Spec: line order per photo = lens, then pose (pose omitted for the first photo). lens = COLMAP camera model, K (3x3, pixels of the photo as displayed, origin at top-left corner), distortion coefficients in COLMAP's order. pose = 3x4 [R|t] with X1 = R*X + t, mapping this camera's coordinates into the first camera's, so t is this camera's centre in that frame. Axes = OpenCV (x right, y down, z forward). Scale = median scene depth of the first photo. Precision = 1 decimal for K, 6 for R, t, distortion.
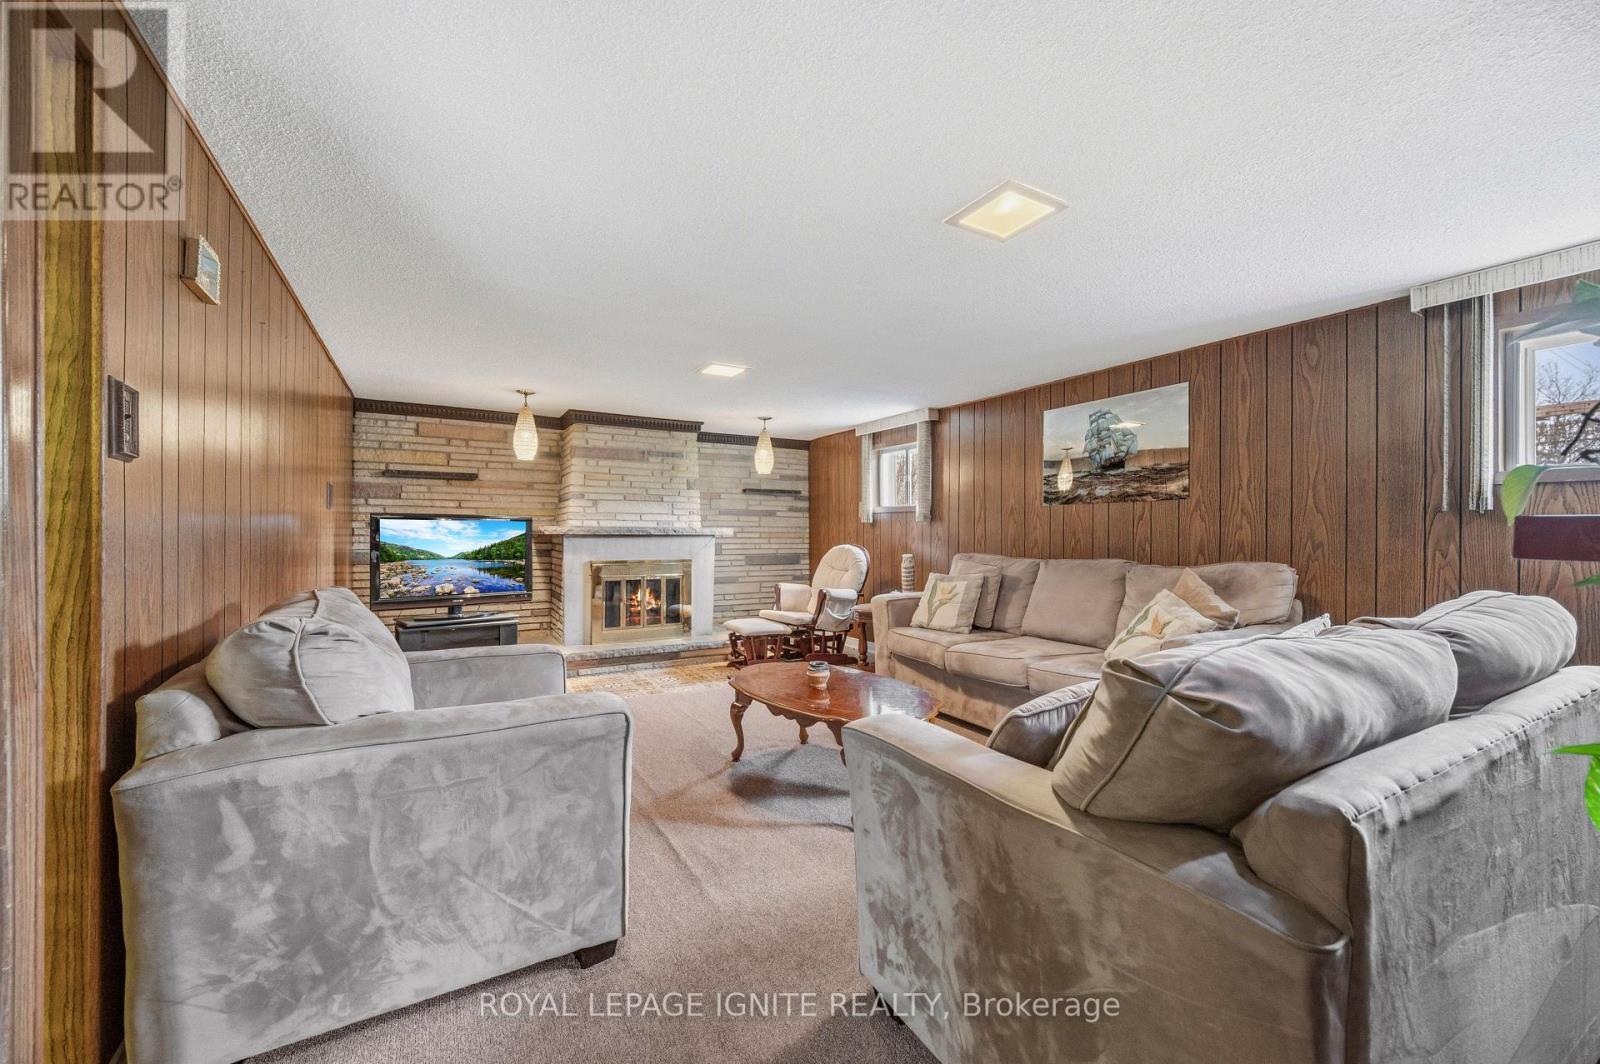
lens RADIAL K [[638.8, 0, 780.4], [0, 638.8, 515.6], [0, 0, 1]] dist [0.002152, -0.000226]
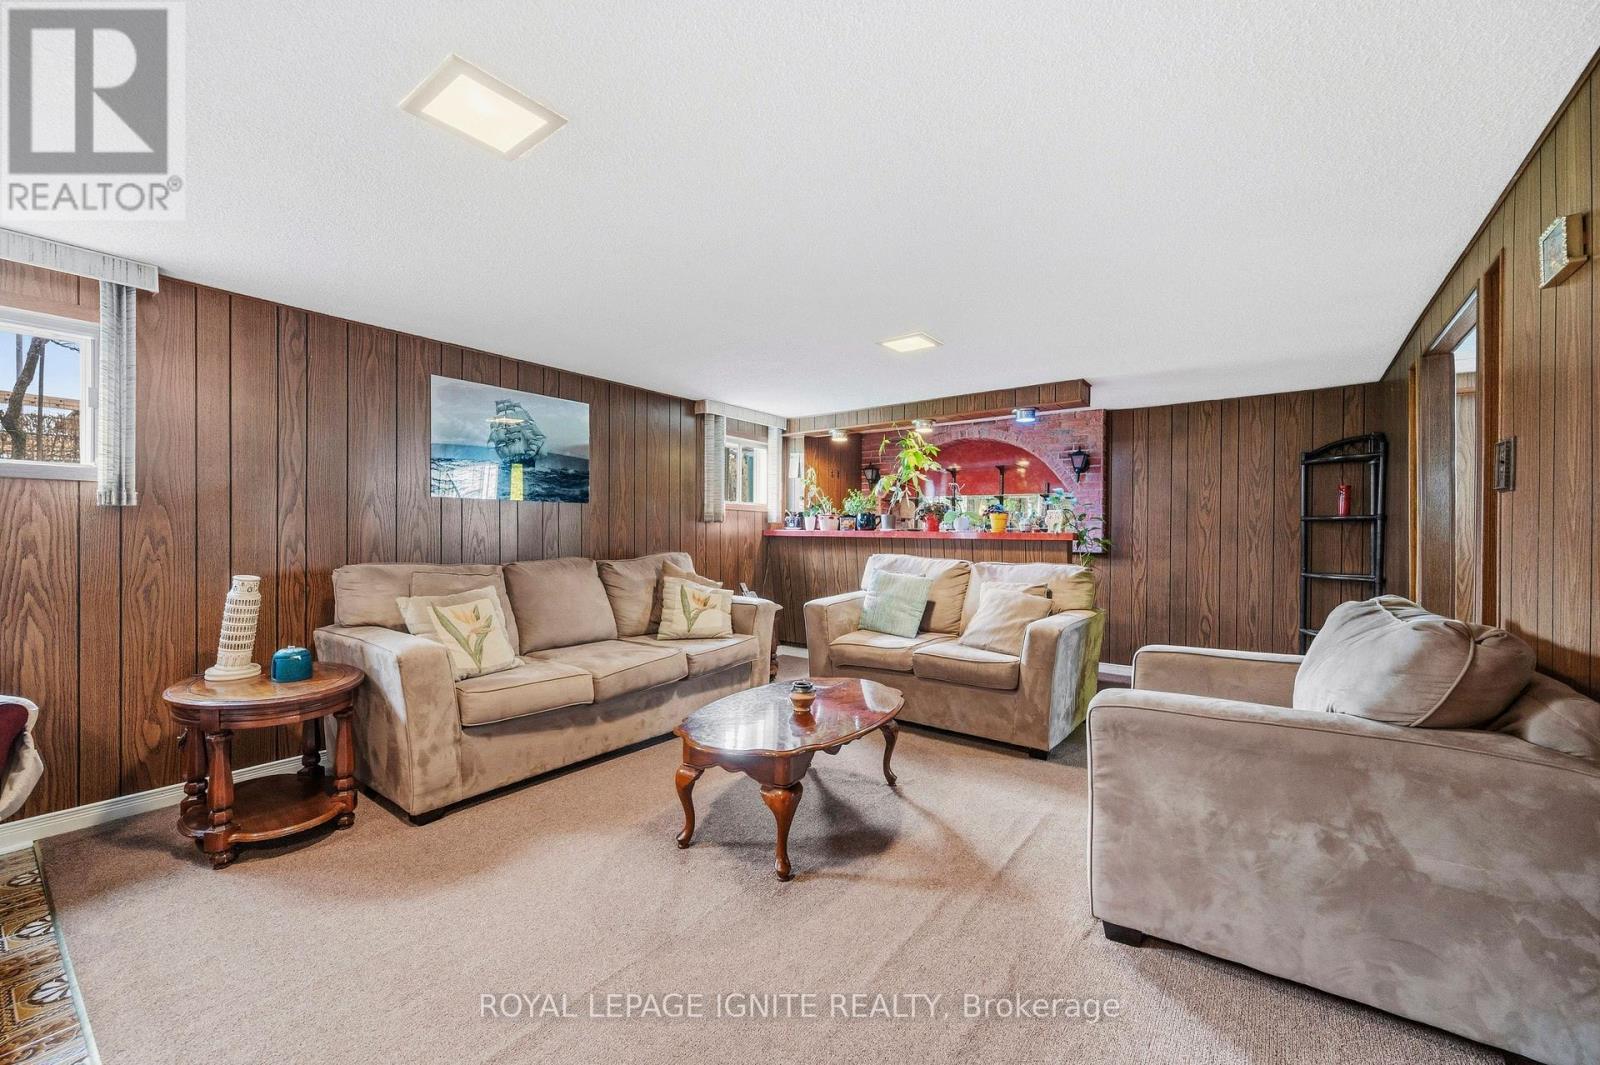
lens RADIAL K [[638.8, 0, 809.7], [0, 638.8, 537.4], [0, 0, 1]] dist [0.002152, -0.000226]
pose [[-0.430946, -0.011572, 0.902303, -0.590826], [-0.032177, 0.999479, -0.002550, 0.025774], [-0.901804, -0.030132, -0.431094, 1.111595]]
